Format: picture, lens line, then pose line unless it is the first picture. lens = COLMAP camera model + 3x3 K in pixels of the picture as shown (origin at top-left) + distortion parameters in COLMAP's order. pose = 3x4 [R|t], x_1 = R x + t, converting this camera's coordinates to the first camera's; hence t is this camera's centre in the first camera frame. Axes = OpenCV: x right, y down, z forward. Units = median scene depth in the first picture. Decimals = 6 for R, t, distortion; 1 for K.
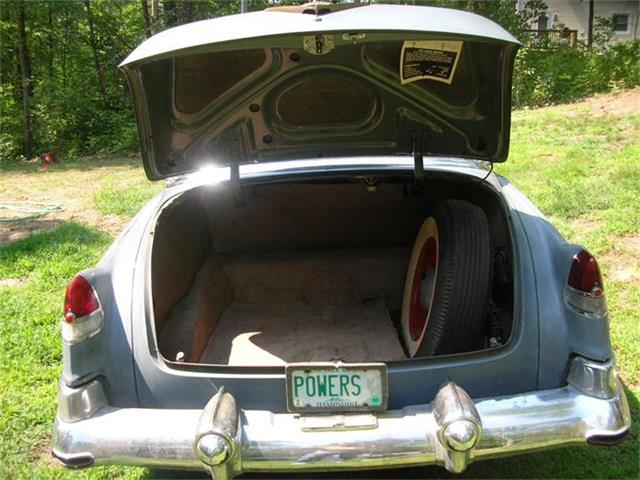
lens RADIAL K [[660.4, 0, 320.0], [0, 660.4, 240.0], [0, 0, 1]] dist [-0.137804, -0.024374]
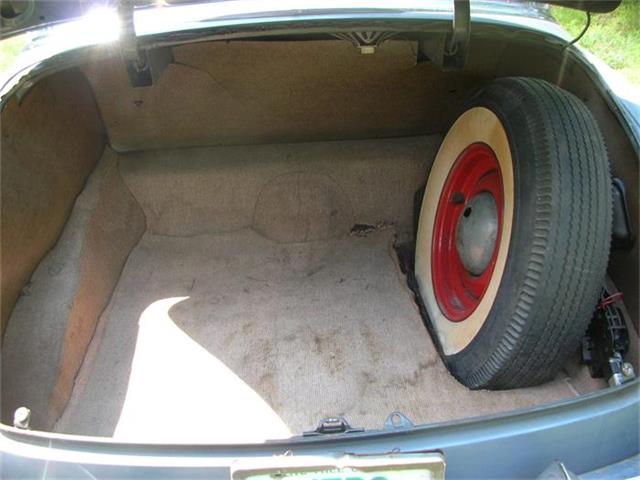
lens RADIAL K [[660.4, 0, 320.0], [0, 660.4, 240.0], [0, 0, 1]] dist [-0.137804, -0.024374]
pose [[0.996642, -0.019657, 0.079487, -0.016807], [0.000361, 0.971802, 0.235799, -0.054136], [-0.081881, -0.234979, 0.968546, 0.429541]]
